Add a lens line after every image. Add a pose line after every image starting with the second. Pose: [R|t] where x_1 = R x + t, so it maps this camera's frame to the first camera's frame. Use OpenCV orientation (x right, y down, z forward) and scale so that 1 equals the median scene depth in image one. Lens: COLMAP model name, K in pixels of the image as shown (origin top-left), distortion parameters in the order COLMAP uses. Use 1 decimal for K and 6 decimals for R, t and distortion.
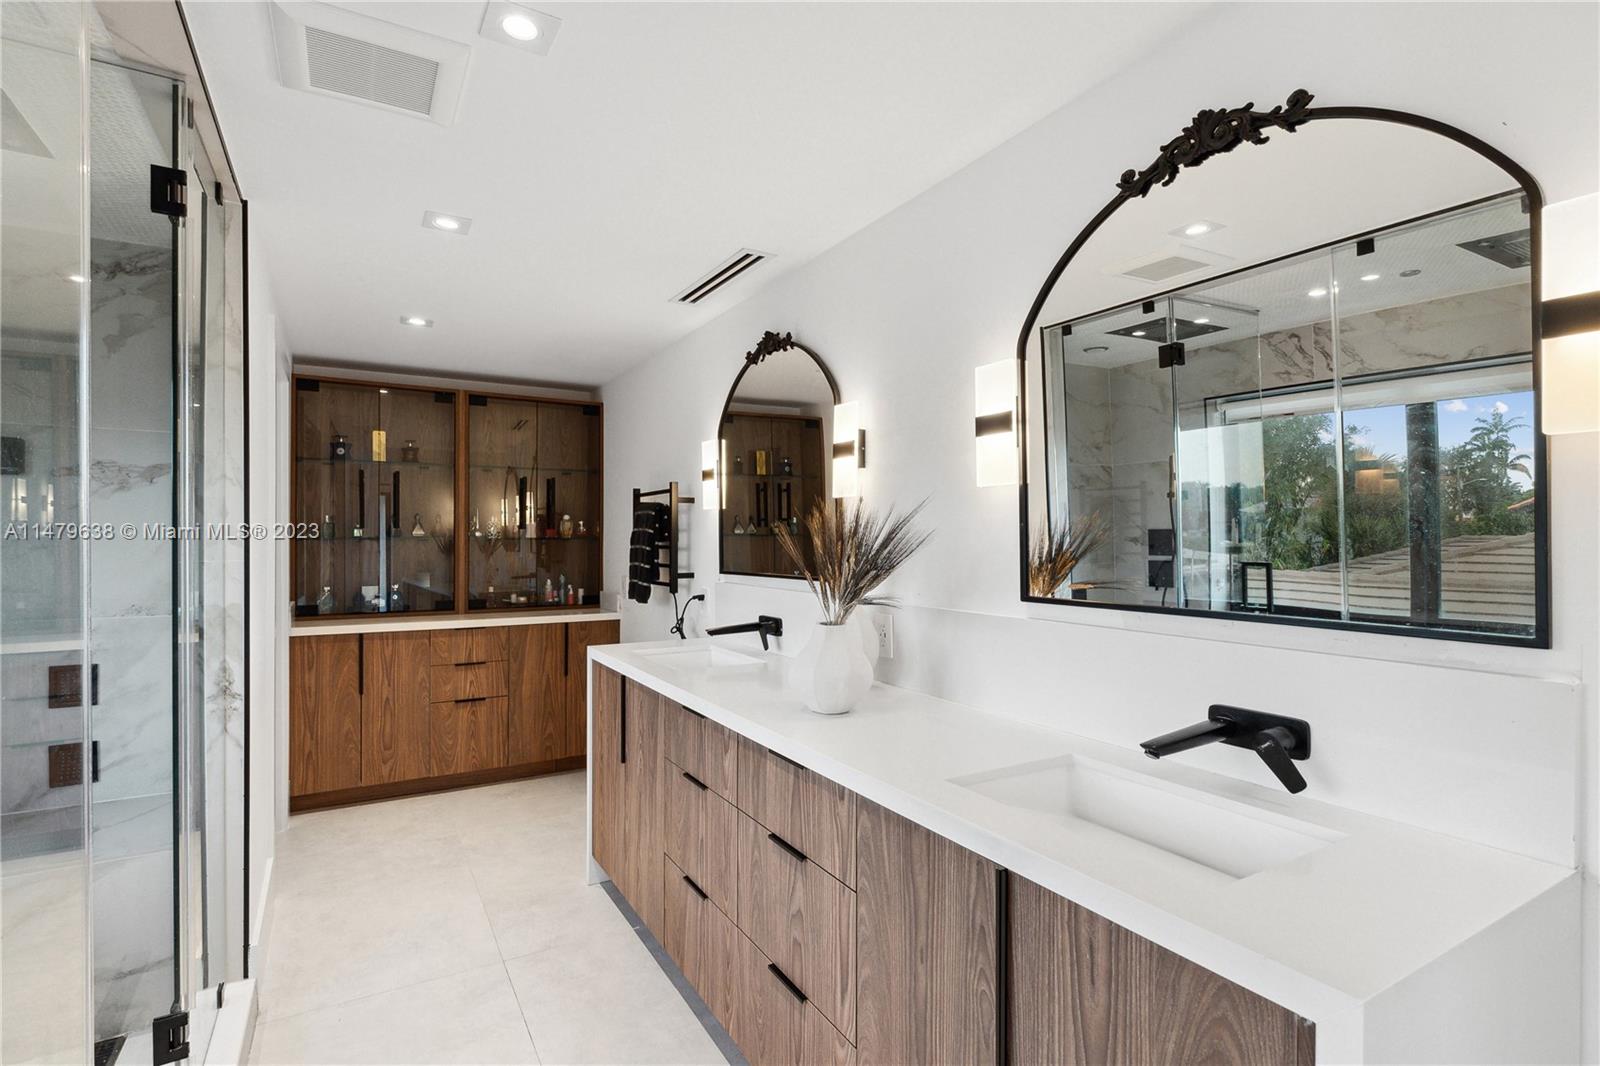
lens RADIAL K [[771.0, 0, 808.3], [0, 771.0, 536.2], [0, 0, 1]] dist [-0.000530, -0.001166]
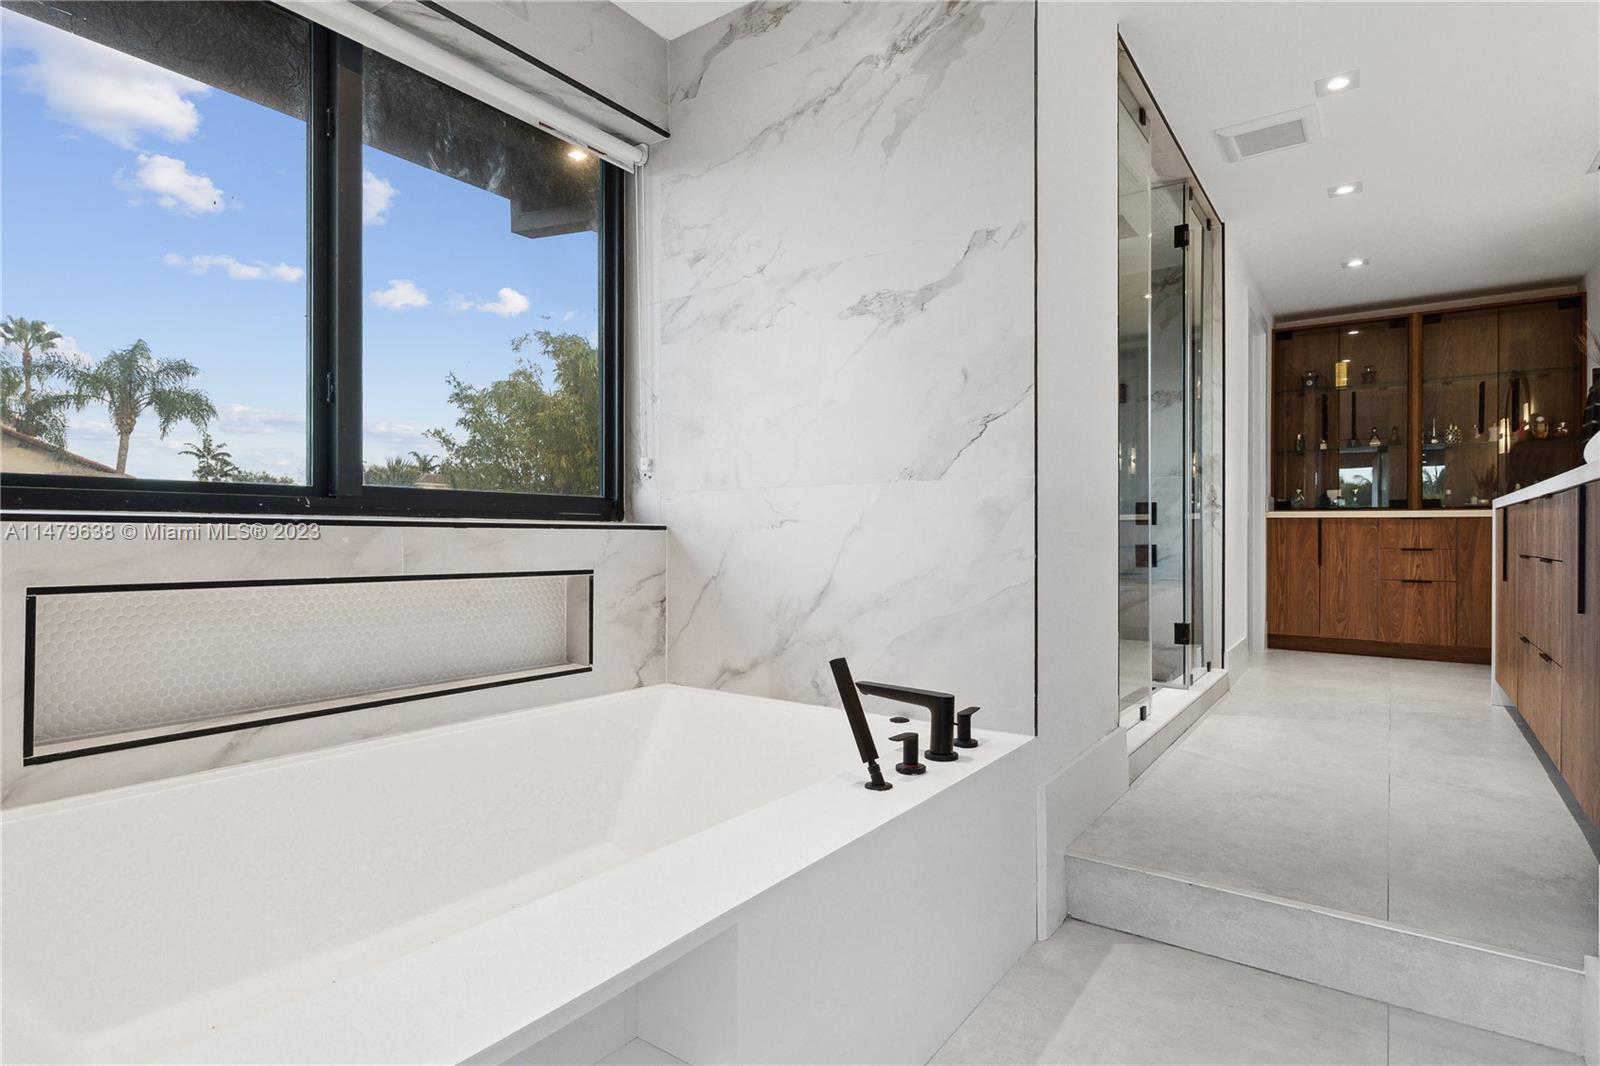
lens RADIAL K [[827.7, 0, 801.5], [0, 827.7, 539.3], [0, 0, 1]] dist [-0.003346, -0.000037]
pose [[0.403893, 0.008104, -0.914770, 0.346379], [0.002278, 0.999949, 0.009864, 0.150243], [0.914803, -0.006068, 0.403854, -0.365459]]
